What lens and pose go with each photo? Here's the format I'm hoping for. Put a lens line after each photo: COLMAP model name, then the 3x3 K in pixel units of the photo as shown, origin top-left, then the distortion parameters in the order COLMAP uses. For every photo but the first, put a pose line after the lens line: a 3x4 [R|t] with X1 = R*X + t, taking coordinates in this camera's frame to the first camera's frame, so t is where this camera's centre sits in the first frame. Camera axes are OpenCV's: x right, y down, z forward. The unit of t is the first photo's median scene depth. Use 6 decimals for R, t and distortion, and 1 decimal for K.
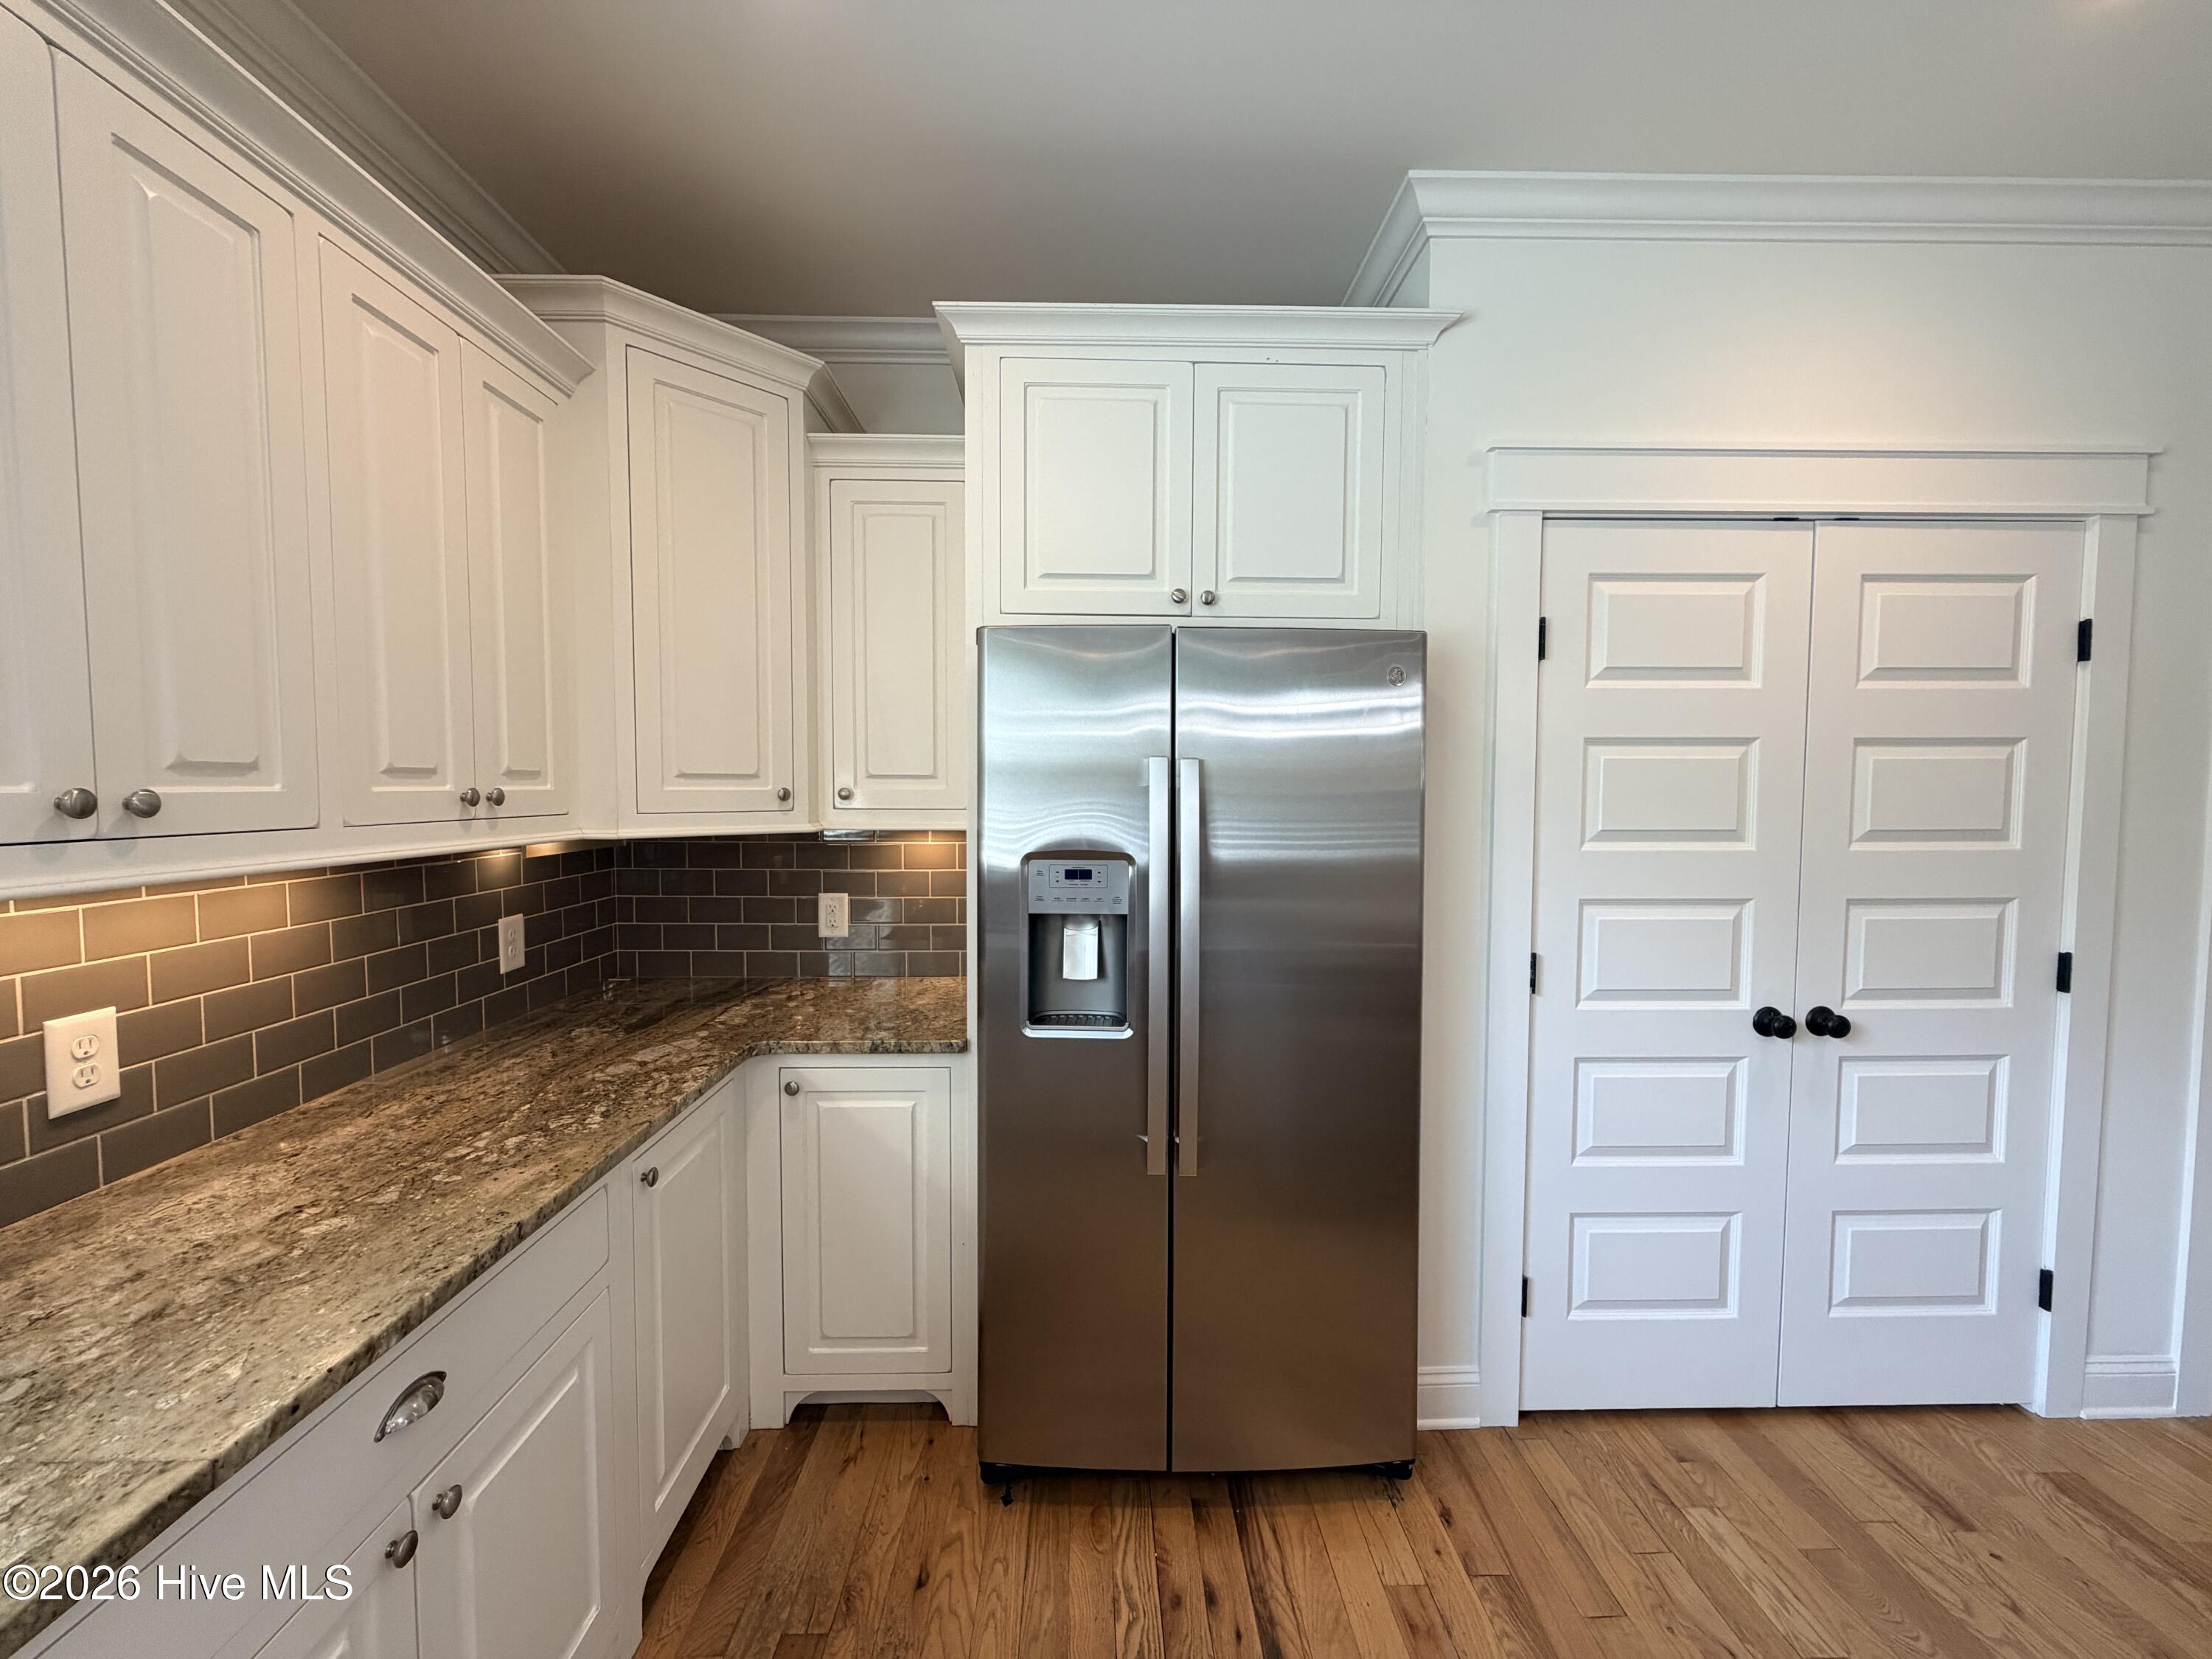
lens RADIAL K [[880.6, 0, 1100.3], [0, 880.6, 831.2], [0, 0, 1]] dist [0.000611, 0.000162]
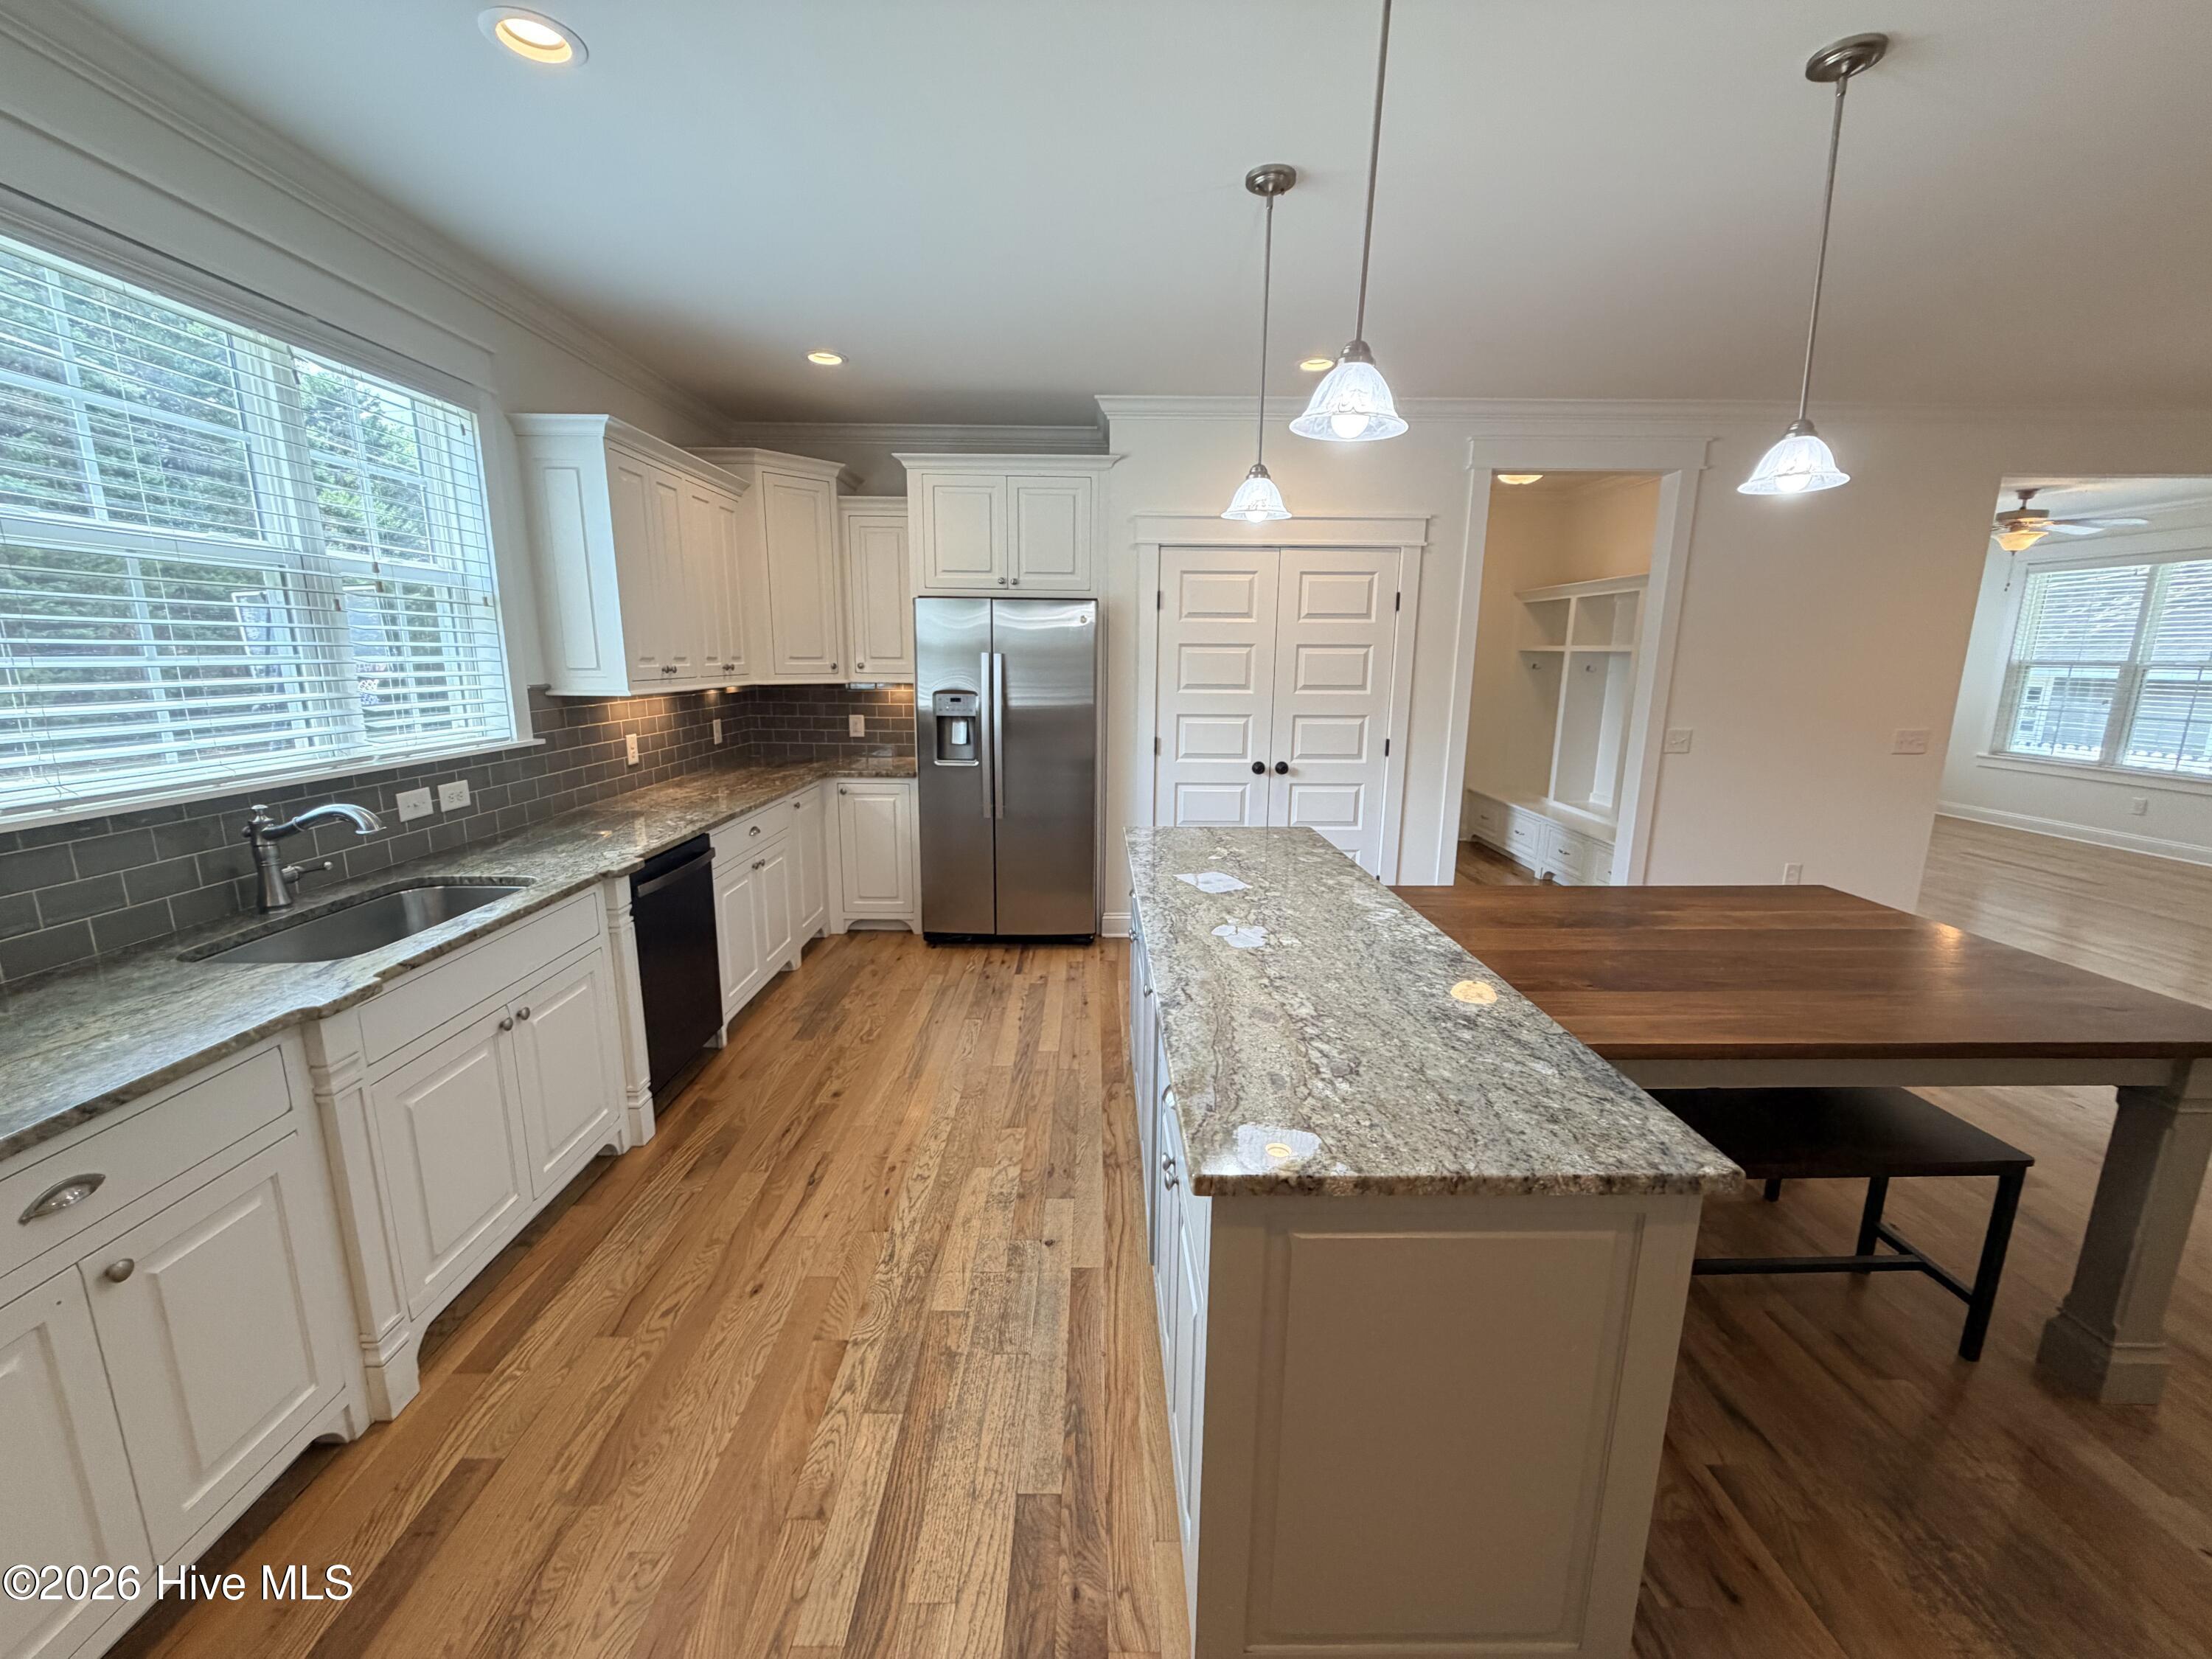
lens RADIAL K [[880.6, 0, 1100.3], [0, 880.6, 831.2], [0, 0, 1]] dist [0.000611, 0.000162]
pose [[0.999905, 0.008607, -0.010788, 0.375034], [-0.006905, 0.988826, 0.148911, 0.038074], [0.011949, -0.148823, 0.988792, -1.373896]]
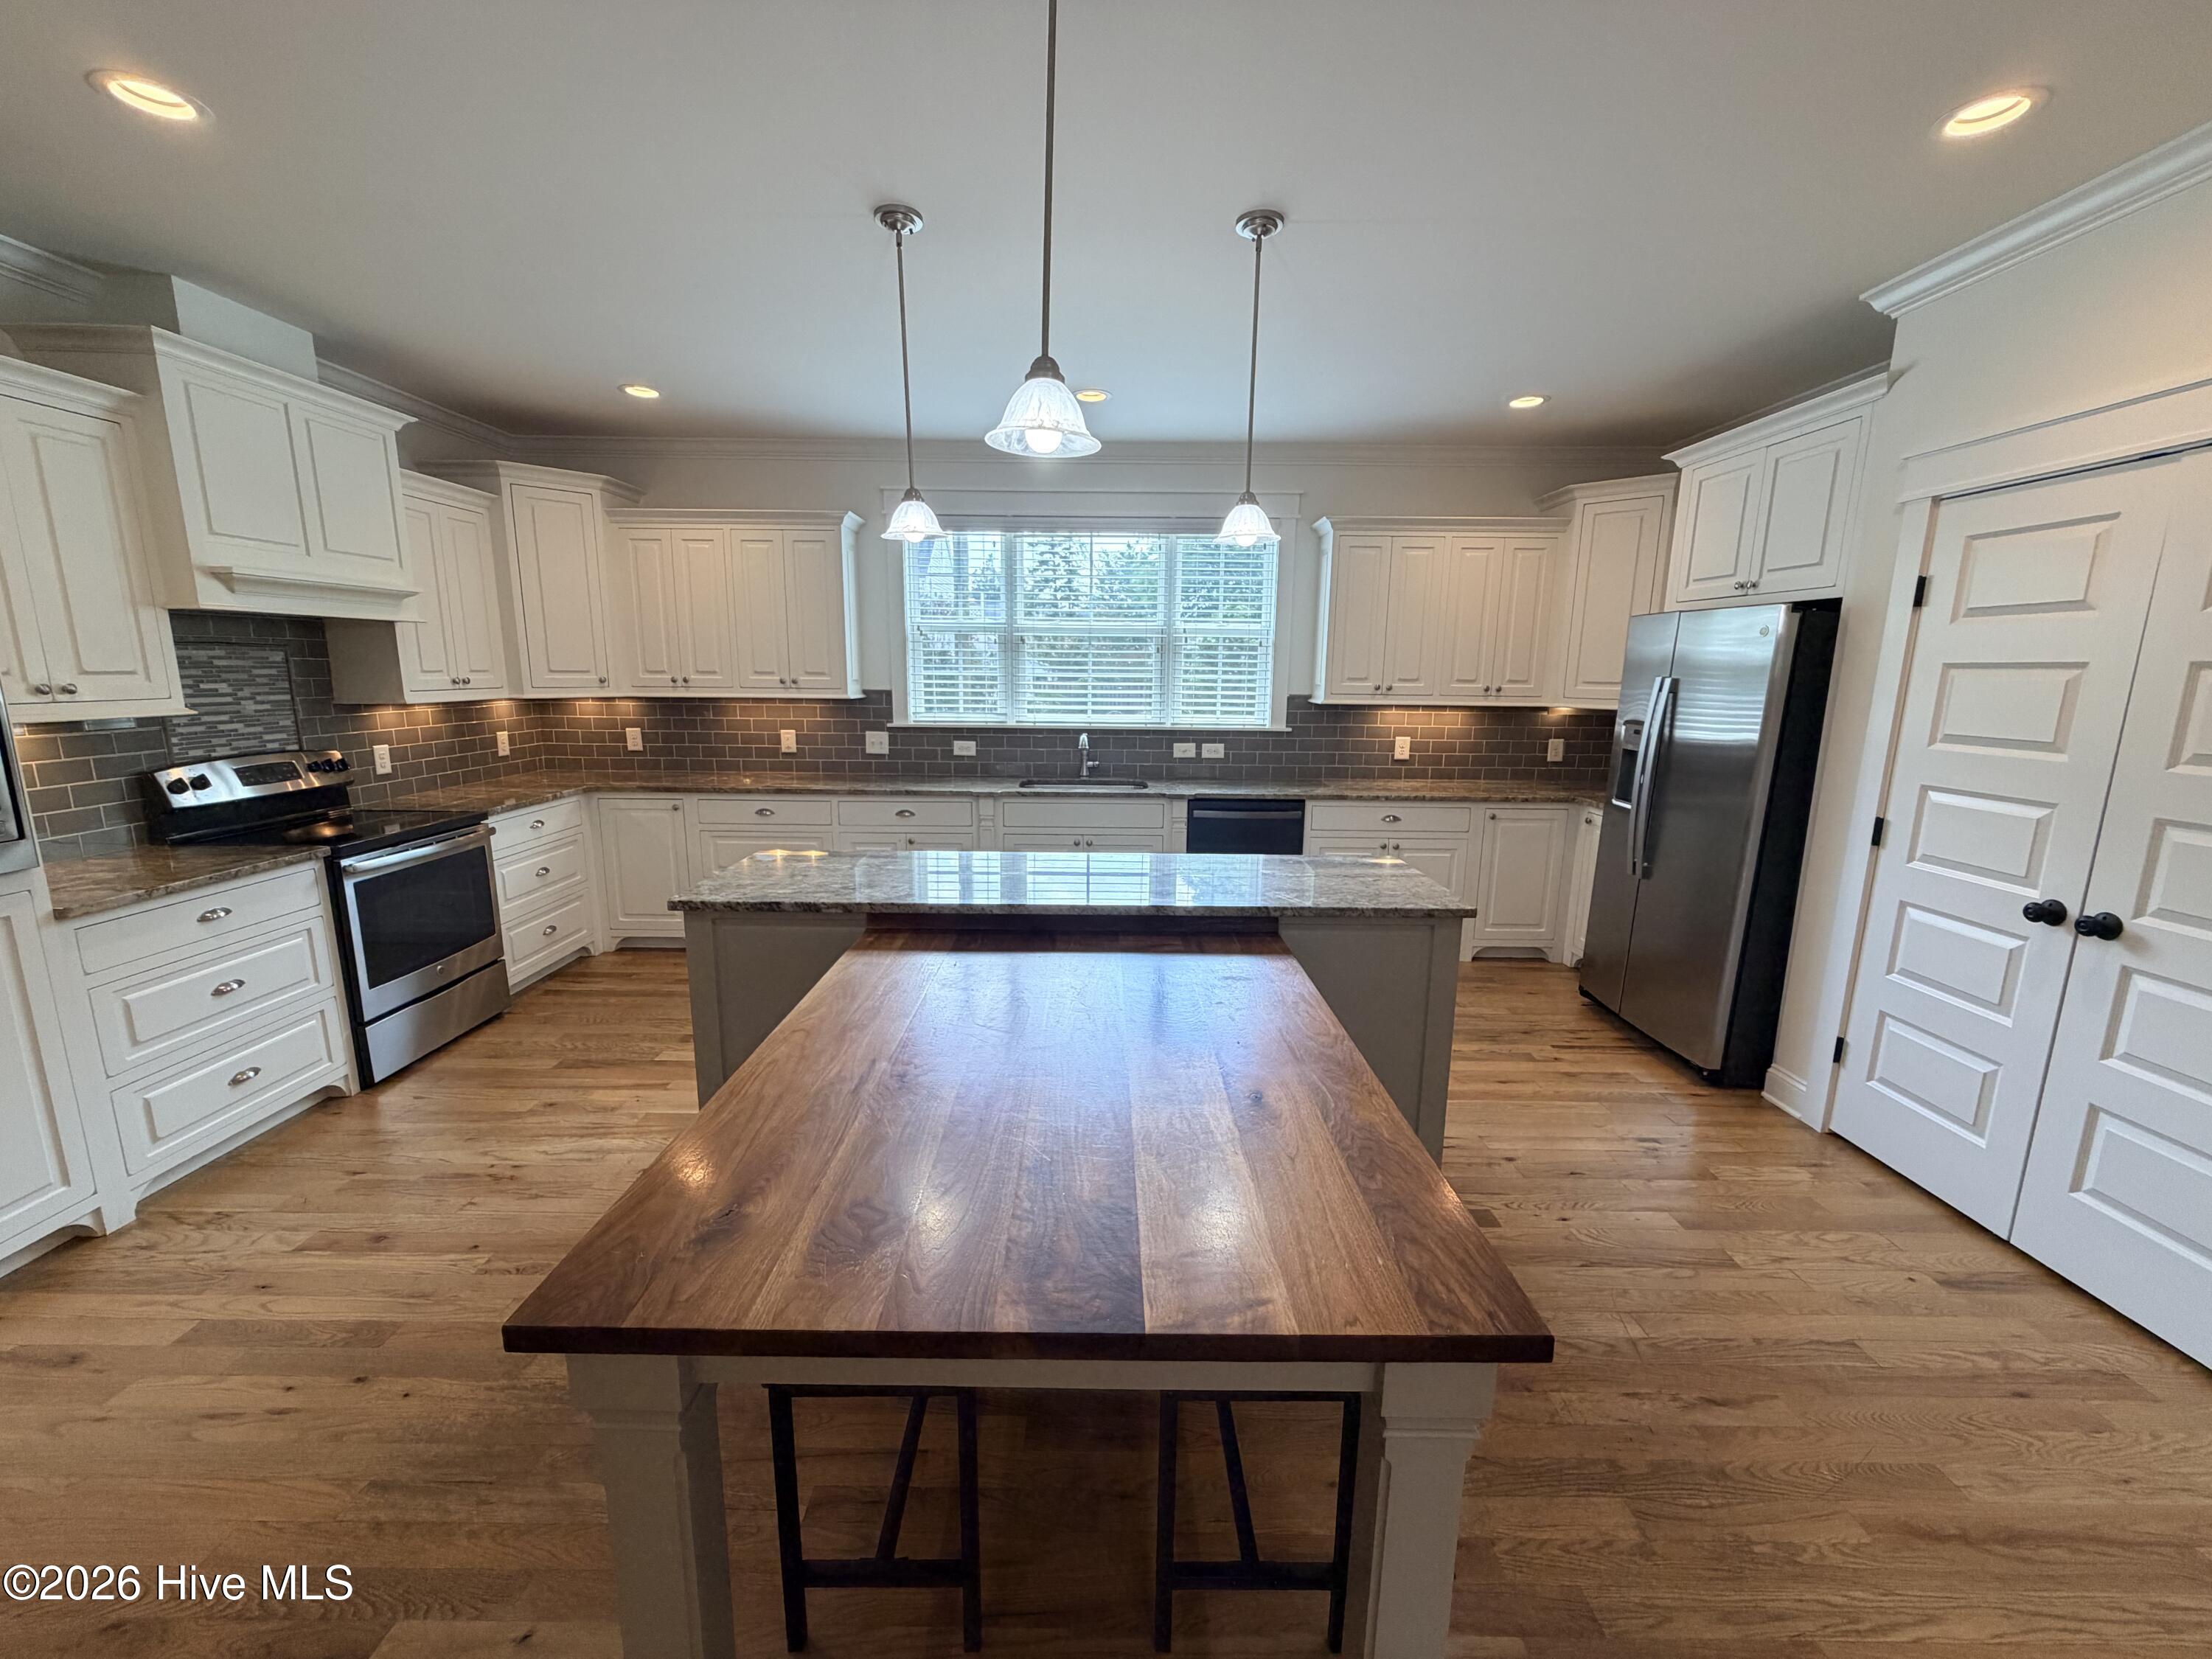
lens RADIAL K [[880.6, 0, 1100.3], [0, 880.6, 831.2], [0, 0, 1]] dist [0.000611, 0.000162]
pose [[-0.023235, 0.181014, -0.983206, 1.946460], [-0.063163, 0.981241, 0.182144, -0.019953], [0.997733, 0.066334, -0.011366, -0.240529]]
